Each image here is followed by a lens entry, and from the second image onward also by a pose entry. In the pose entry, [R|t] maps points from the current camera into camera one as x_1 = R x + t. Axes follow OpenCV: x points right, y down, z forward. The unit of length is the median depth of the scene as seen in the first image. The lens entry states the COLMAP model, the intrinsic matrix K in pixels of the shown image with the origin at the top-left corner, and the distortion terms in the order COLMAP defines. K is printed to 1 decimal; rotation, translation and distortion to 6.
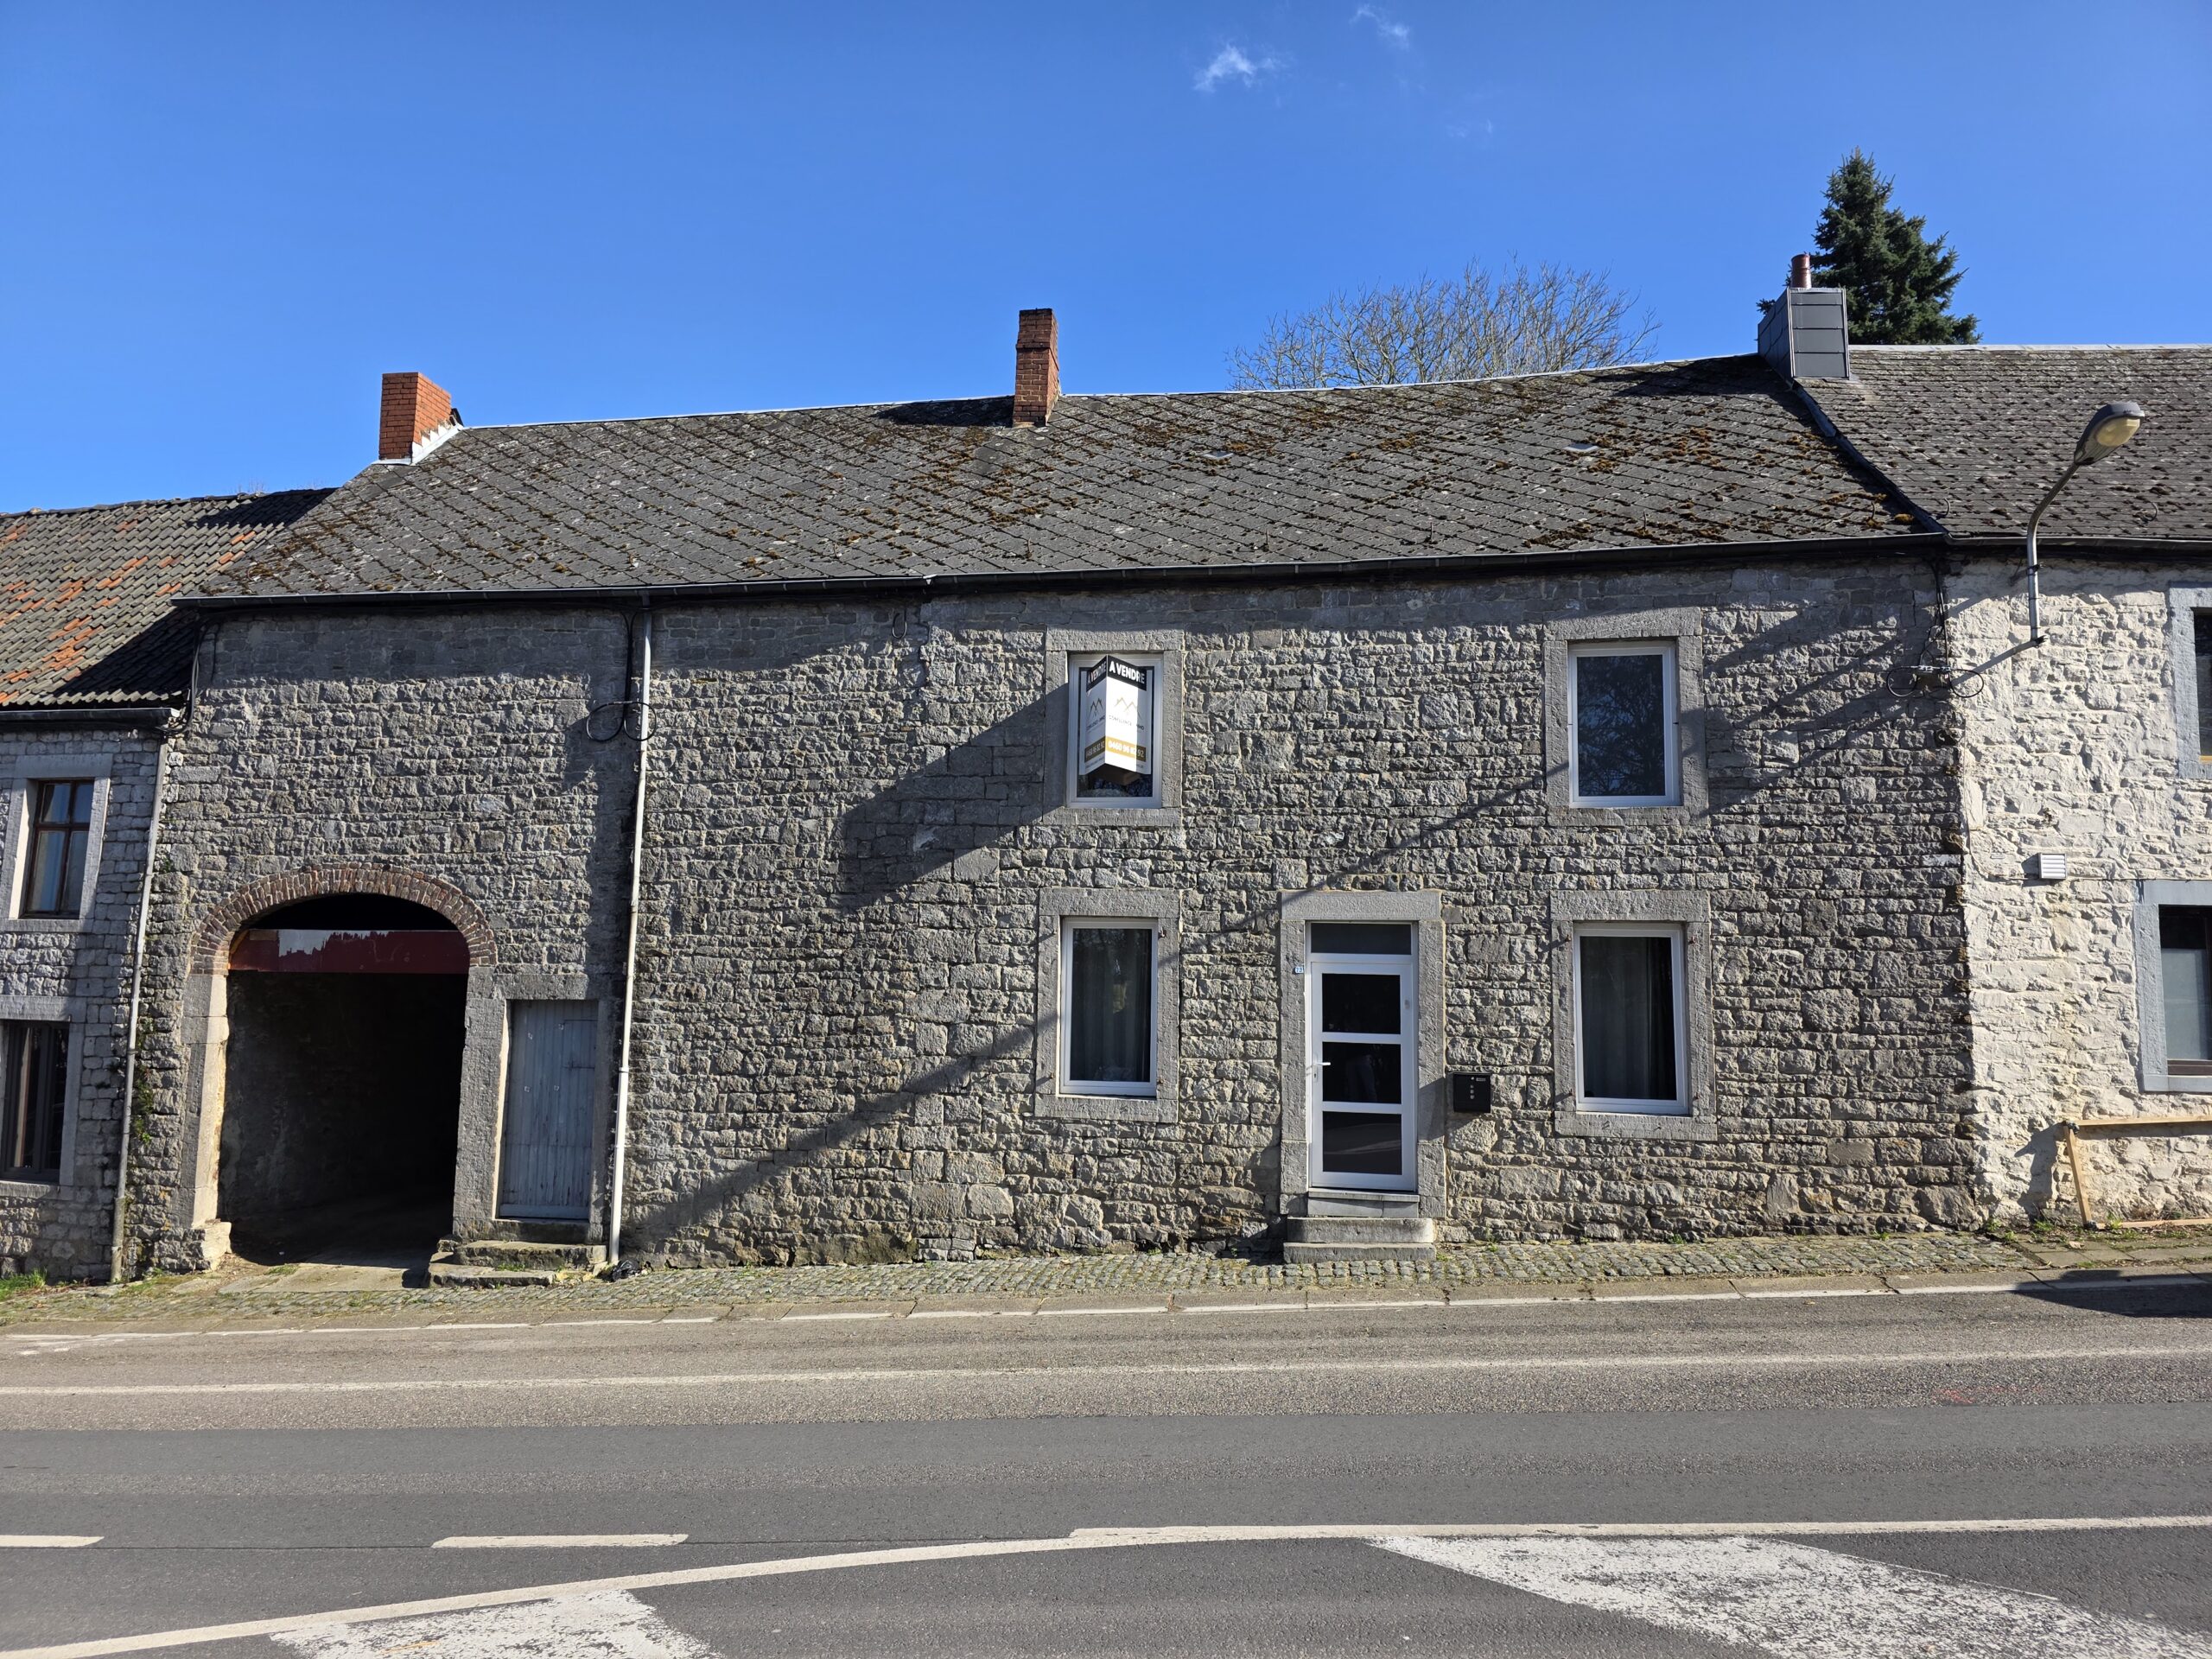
lens RADIAL K [[1509.6, 0, 1108.6], [0, 1509.6, 830.7], [0, 0, 1]] dist [0.031806, -0.027013]
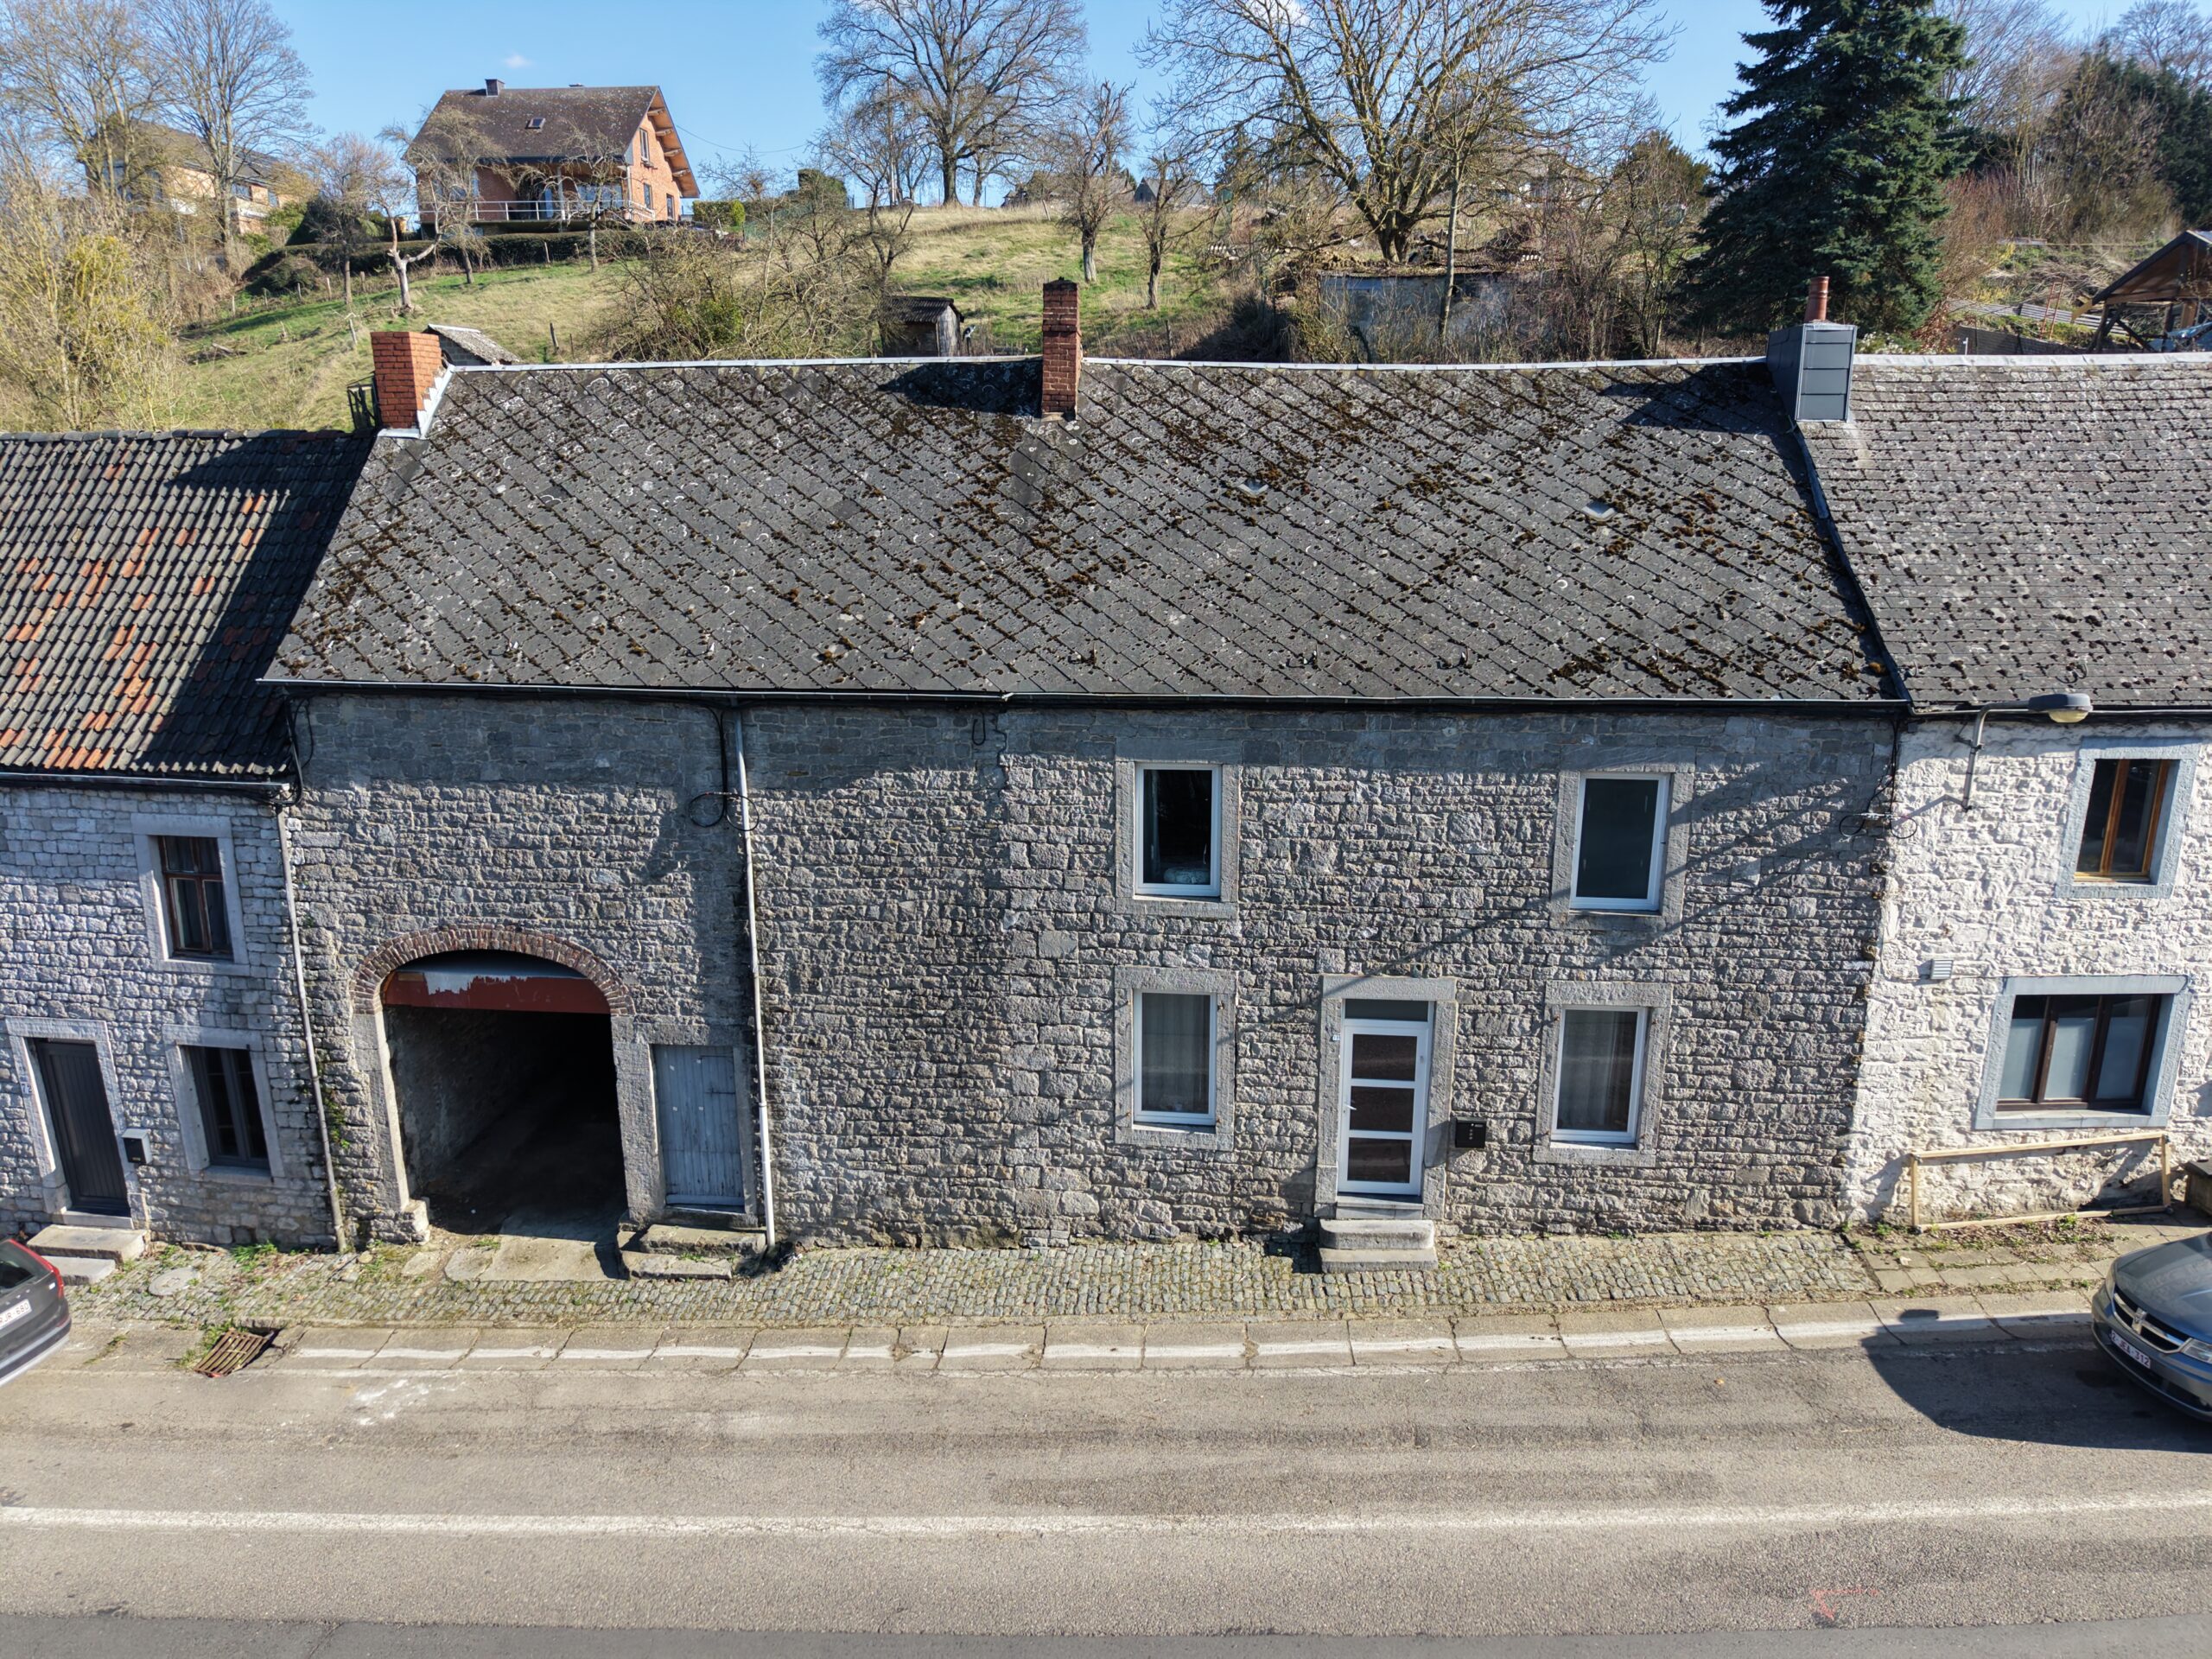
lens RADIAL K [[1522.4, 0, 1109.2], [0, 1522.4, 836.0], [0, 0, 1]] dist [-0.008952, 0.008875]
pose [[0.996624, -0.036575, 0.073506, -0.129311], [0.006970, 0.929749, 0.368128, -0.475499], [-0.081807, -0.366373, 0.926865, -0.051116]]
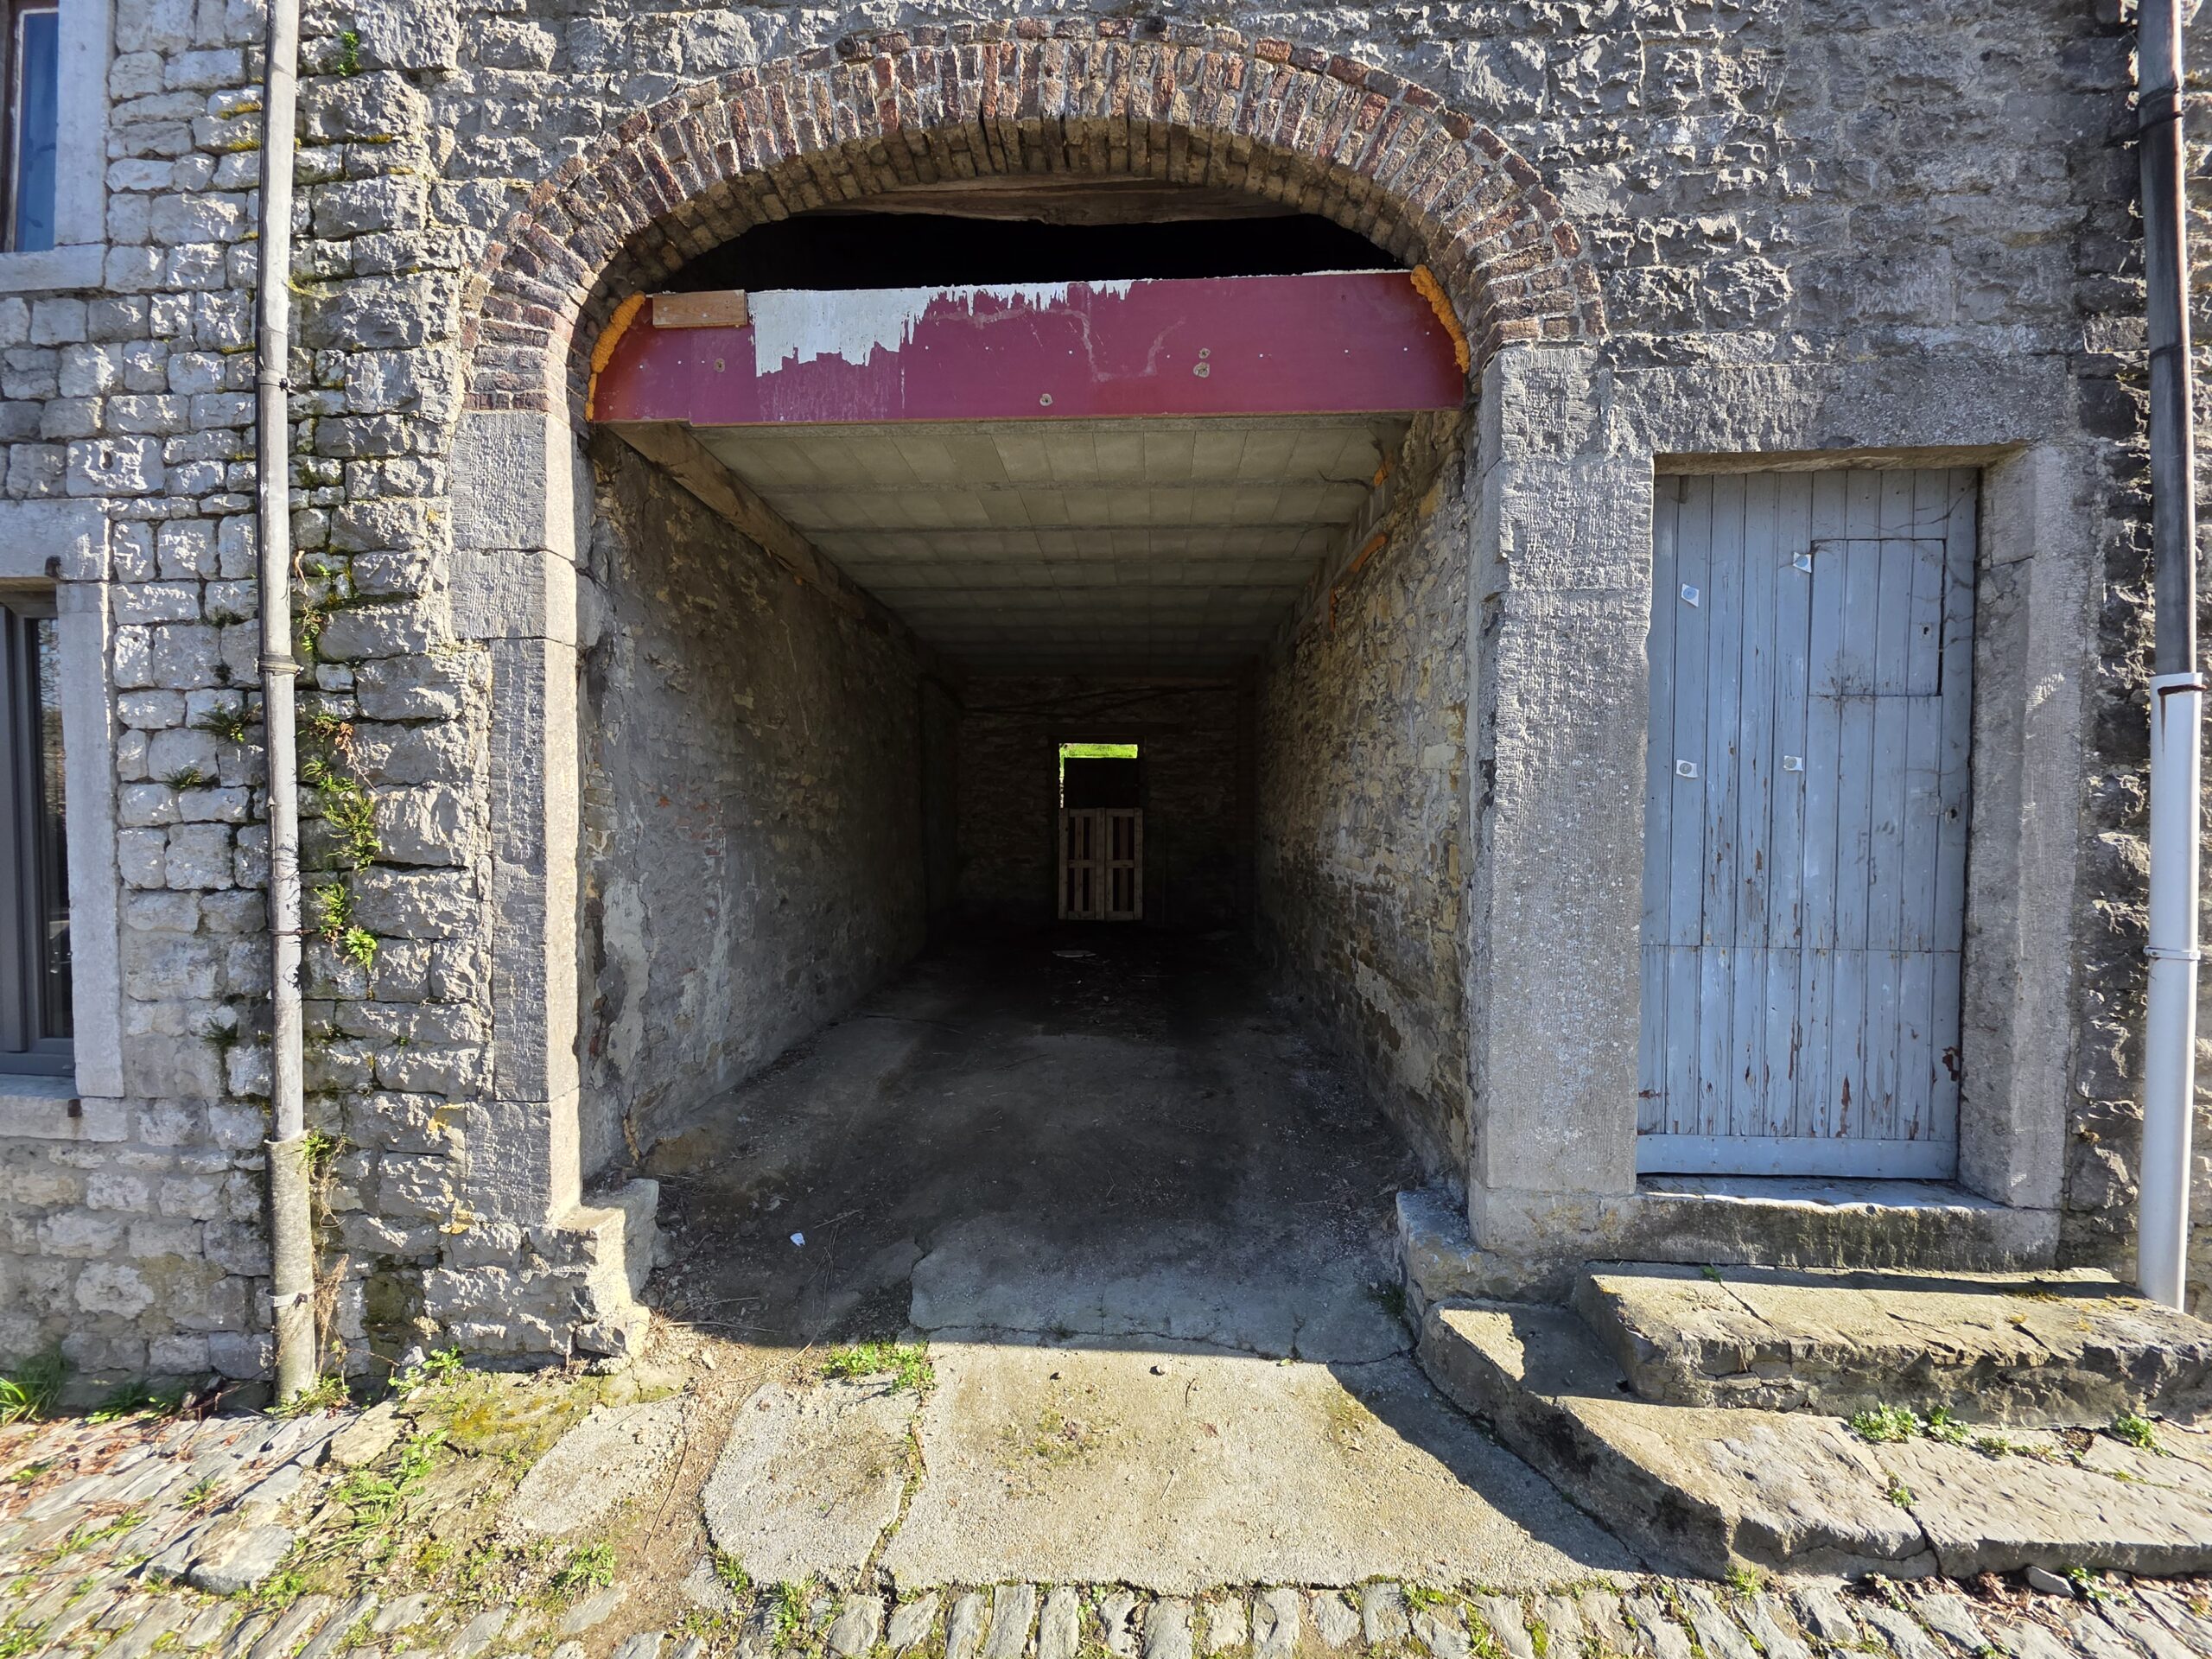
lens RADIAL K [[884.6, 0, 1091.6], [0, 884.6, 810.7], [0, 0, 1]] dist [0.000538, -0.000367]
pose [[0.992788, -0.013128, 0.119161, -0.539365], [-0.001580, 0.992466, 0.122509, 0.162421], [-0.119872, -0.121814, 0.985288, 0.862604]]
